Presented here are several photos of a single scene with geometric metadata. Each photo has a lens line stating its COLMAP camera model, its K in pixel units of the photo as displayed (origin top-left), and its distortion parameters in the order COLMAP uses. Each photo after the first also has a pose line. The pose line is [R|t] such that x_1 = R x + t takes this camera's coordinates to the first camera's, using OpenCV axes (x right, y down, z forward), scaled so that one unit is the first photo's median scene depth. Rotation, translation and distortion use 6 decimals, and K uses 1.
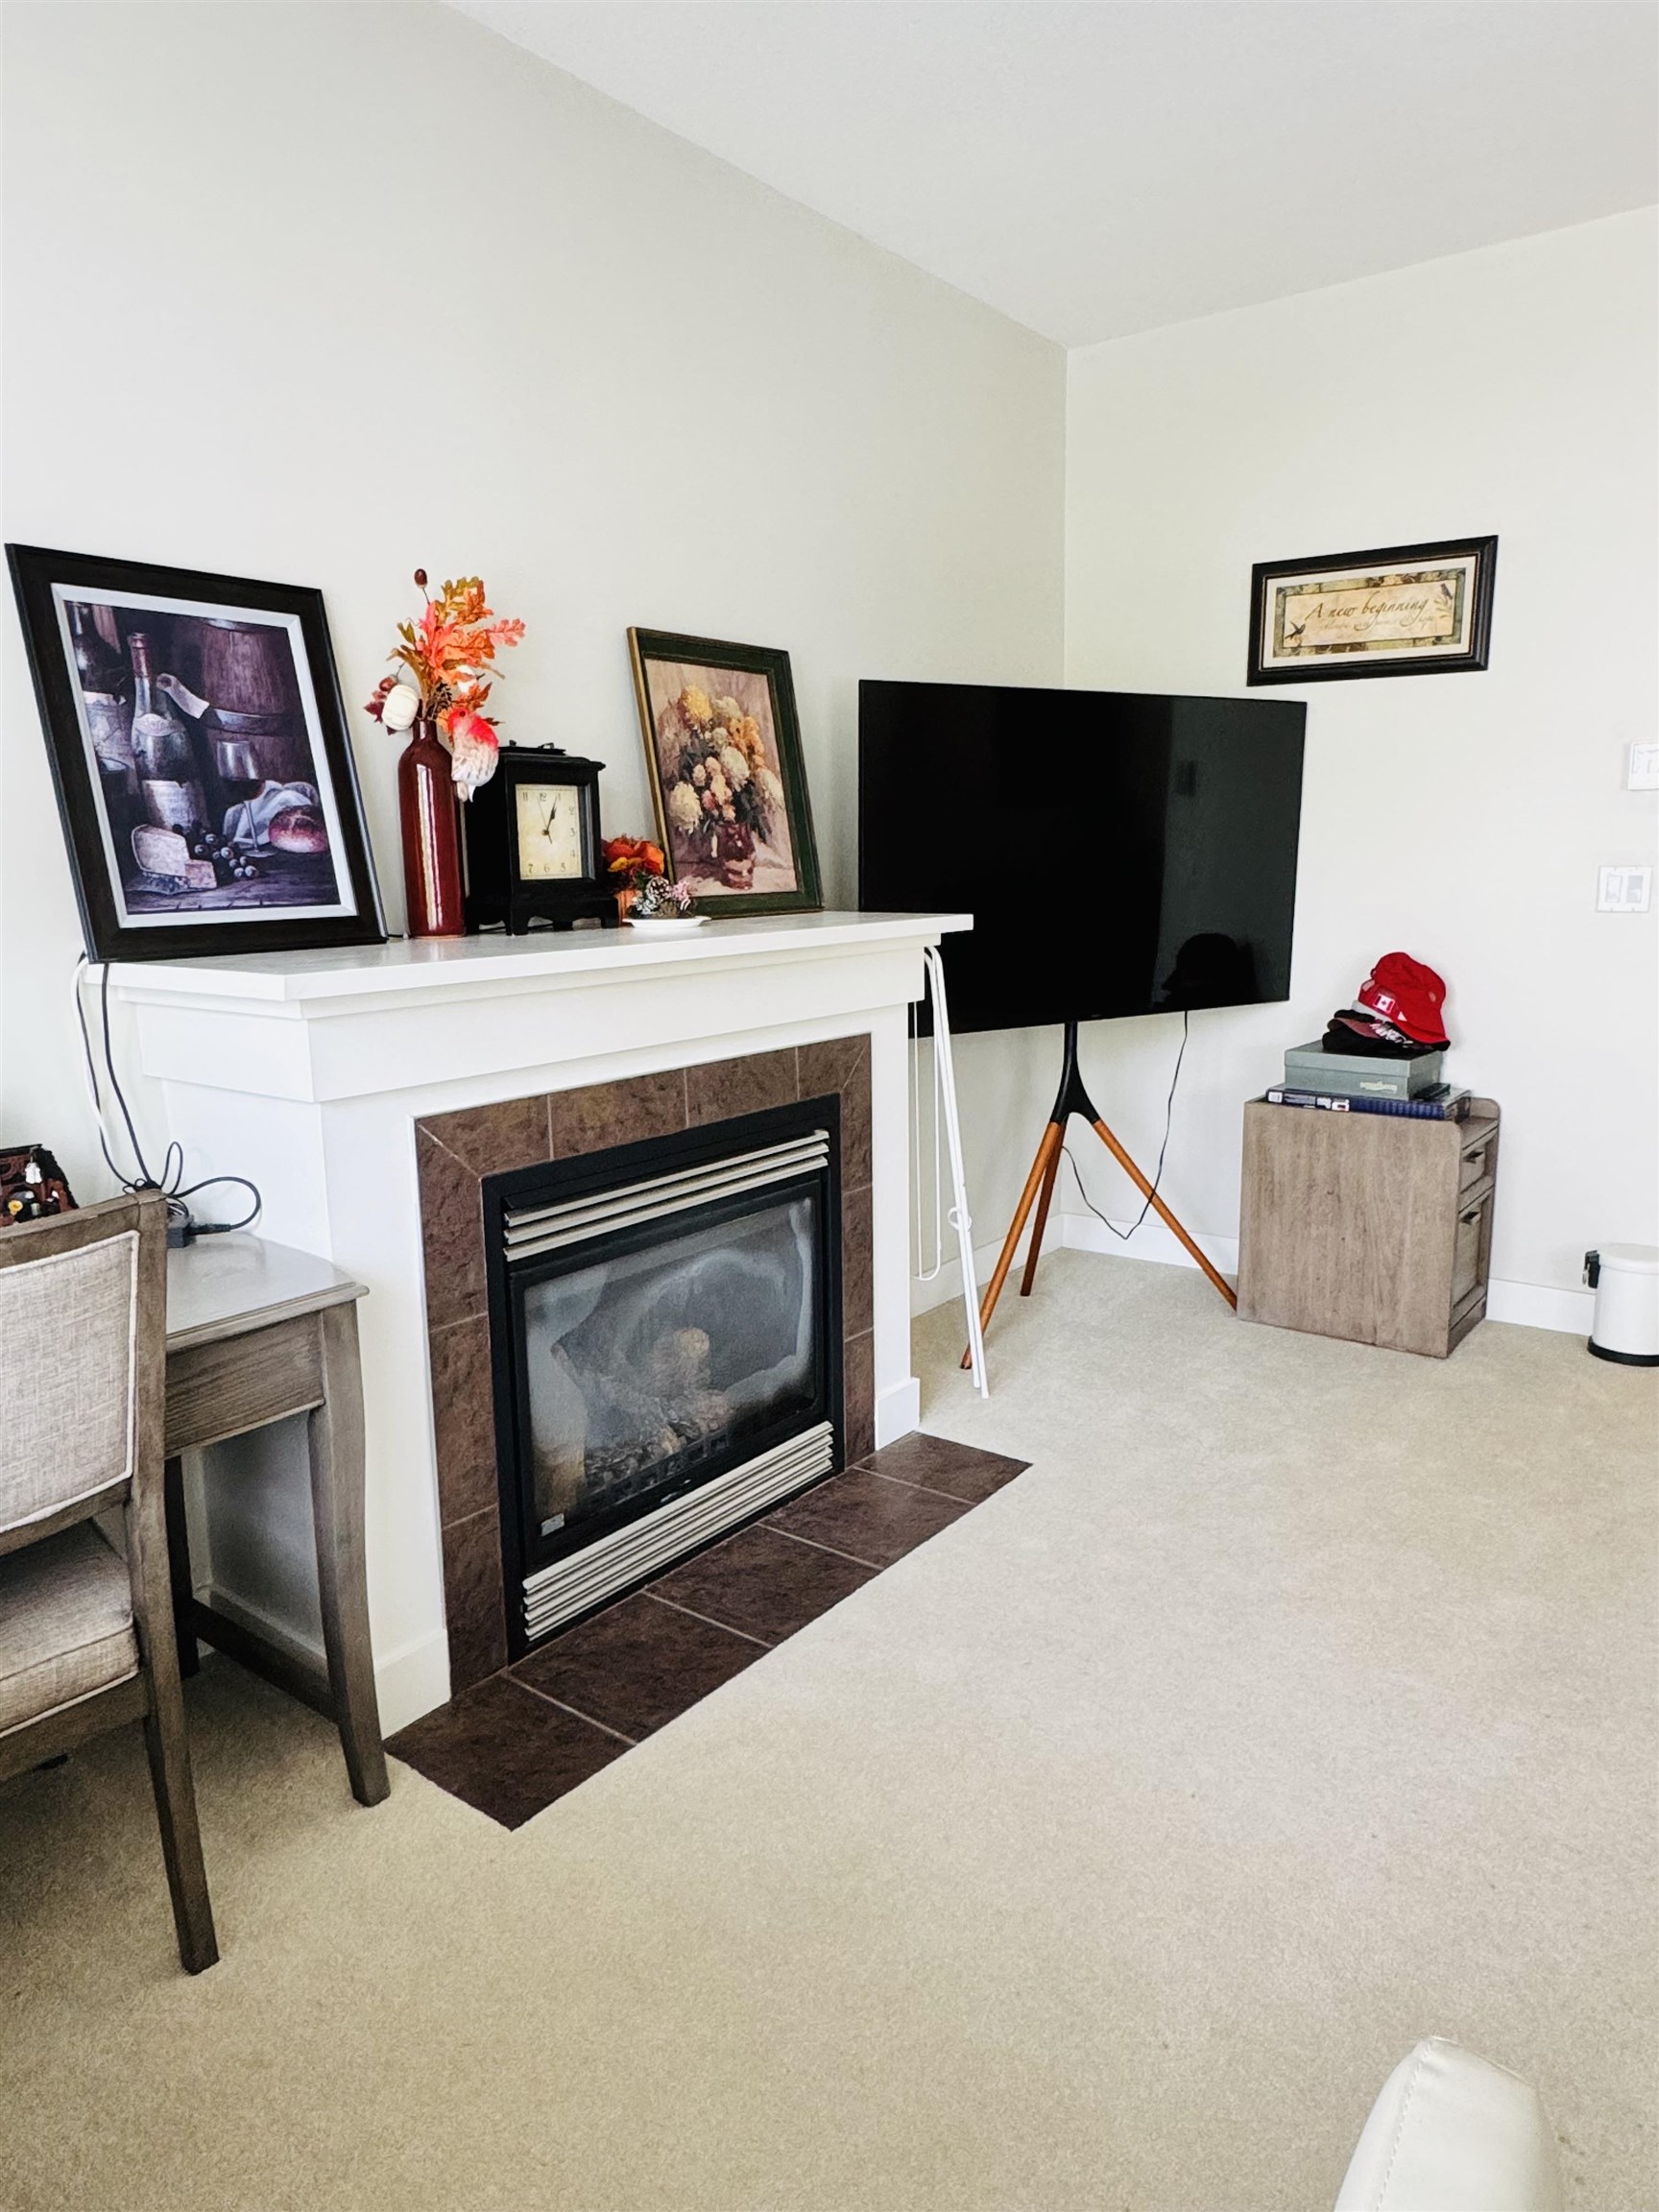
lens RADIAL K [[1406.8, 0, 825.2], [0, 1406.8, 1095.5], [0, 0, 1]] dist [-0.005525, -0.003839]
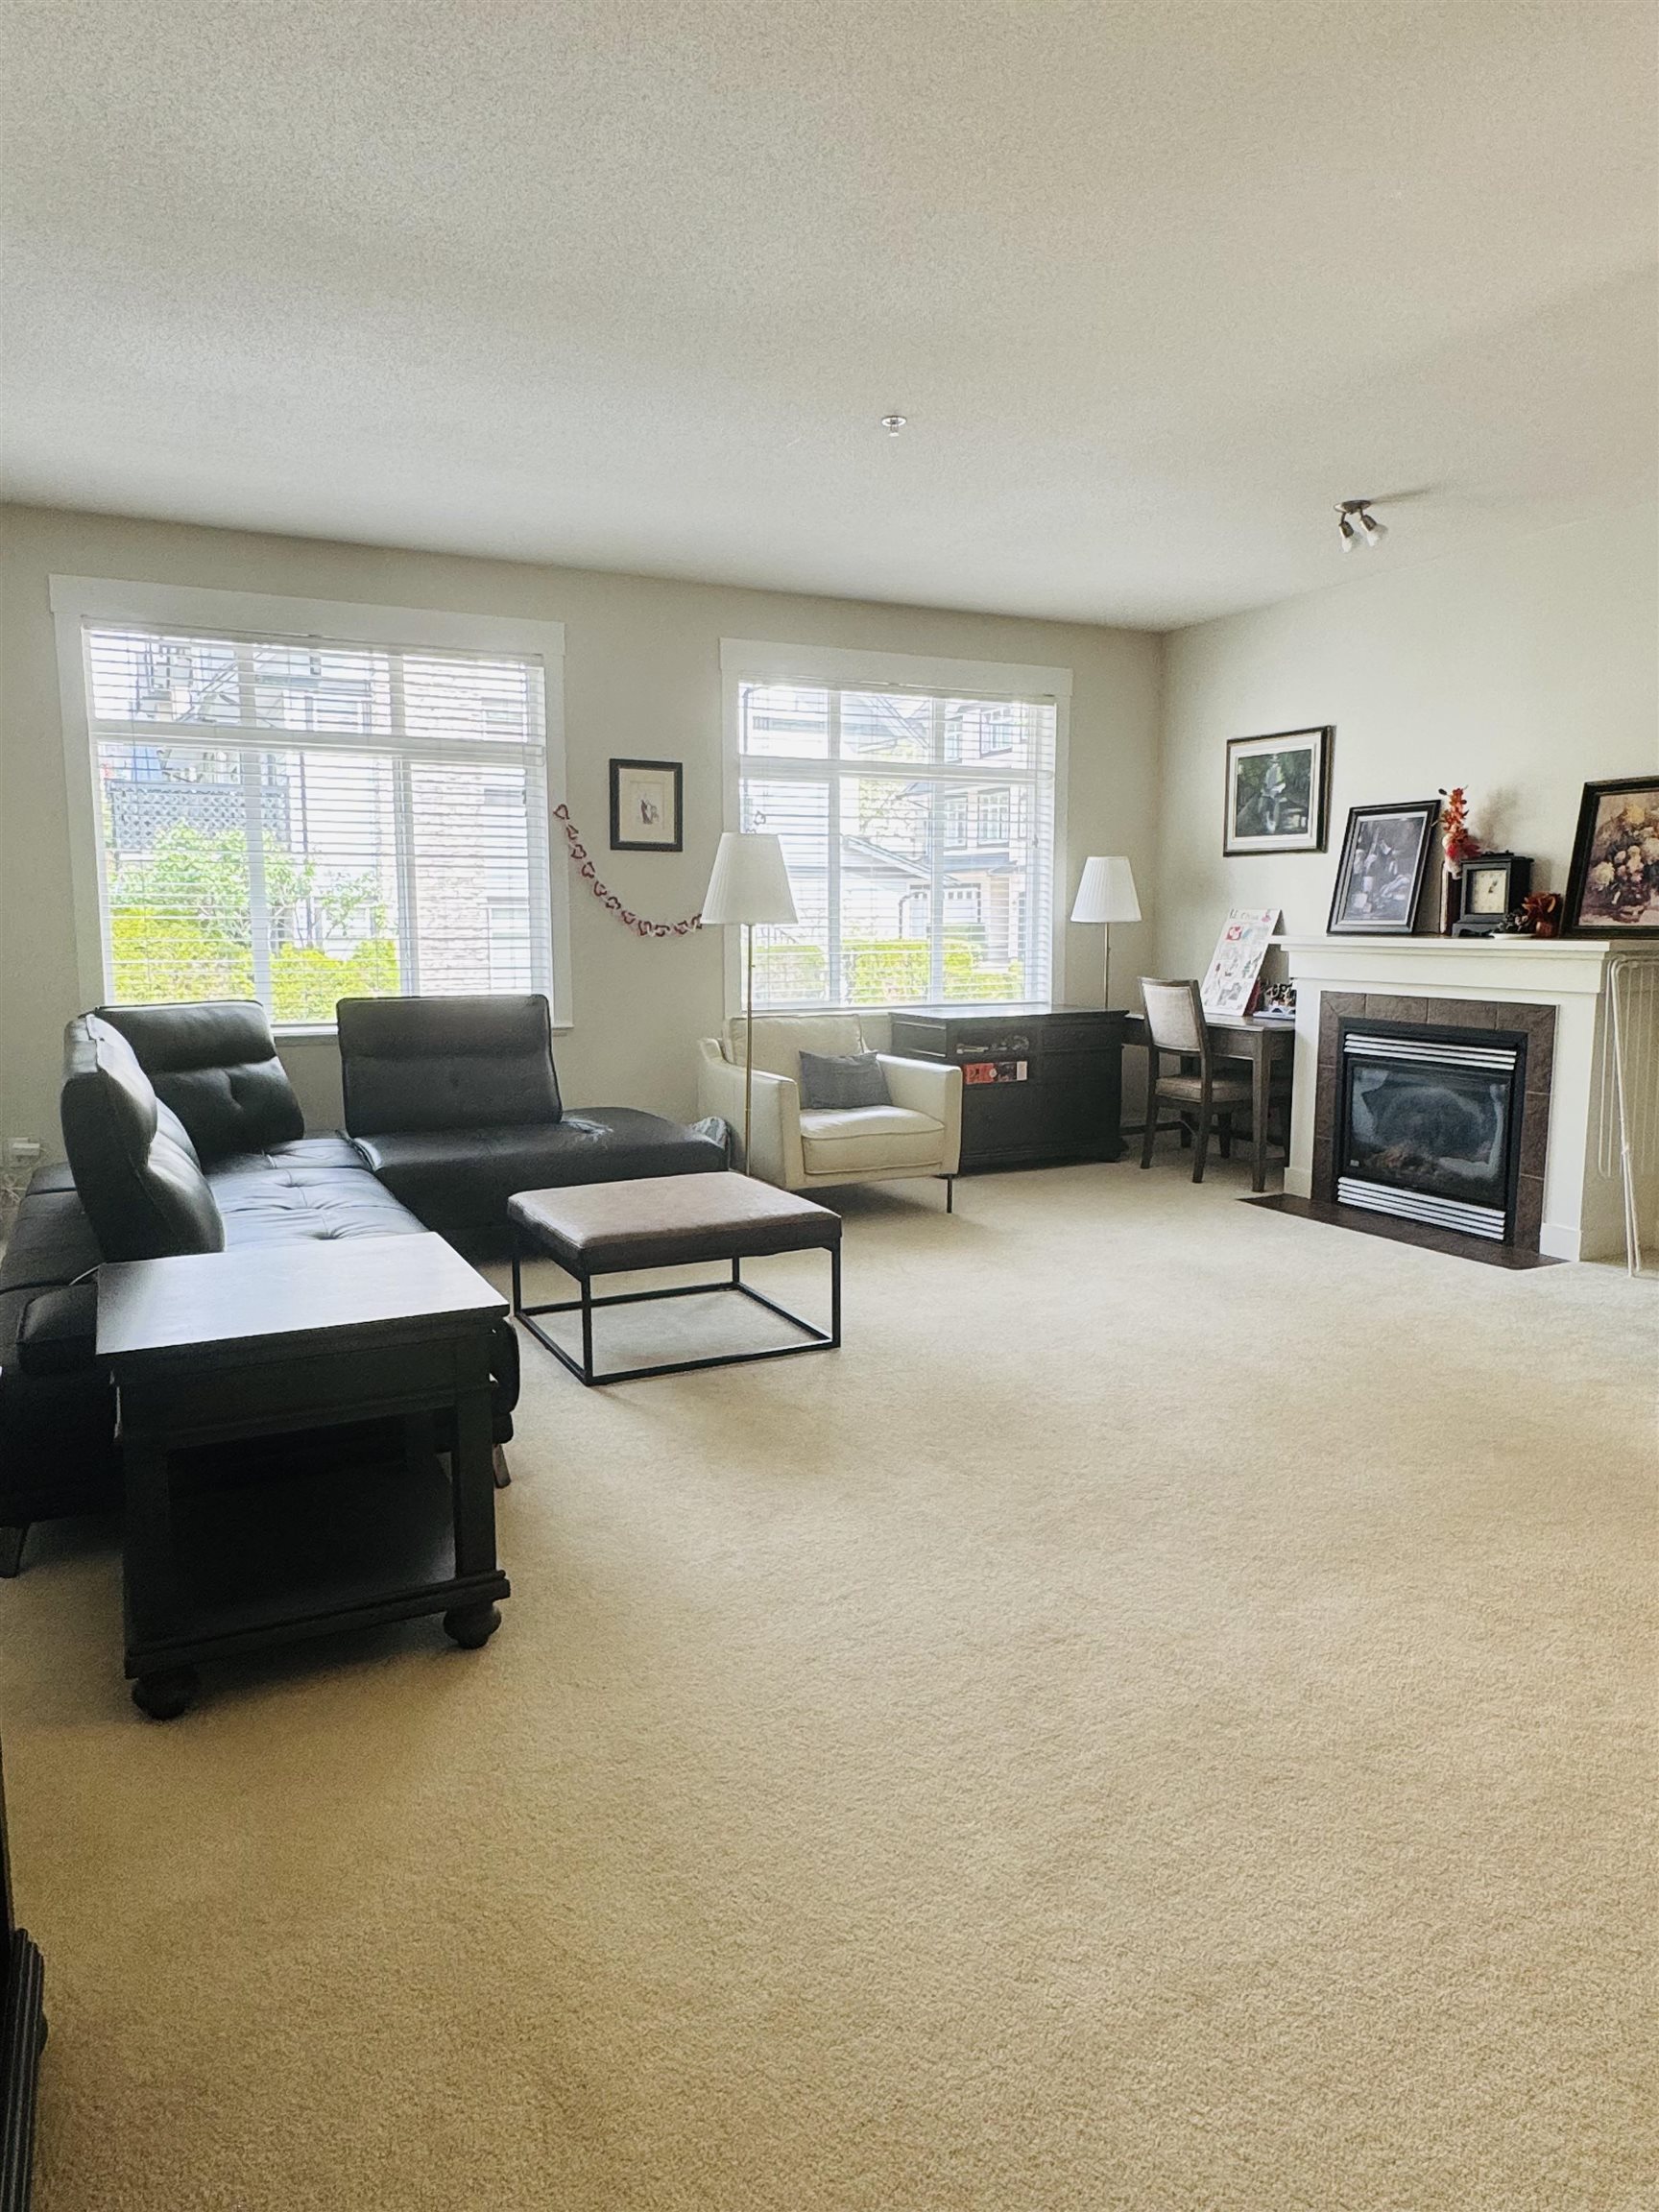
lens RADIAL K [[1406.8, 0, 825.2], [0, 1406.8, 1095.5], [0, 0, 1]] dist [-0.005525, -0.003839]
pose [[-0.441774, 0.124419, -0.888457, 1.968210], [-0.153228, 0.965320, 0.211374, -0.163077], [0.883944, 0.229516, -0.407389, 0.927319]]
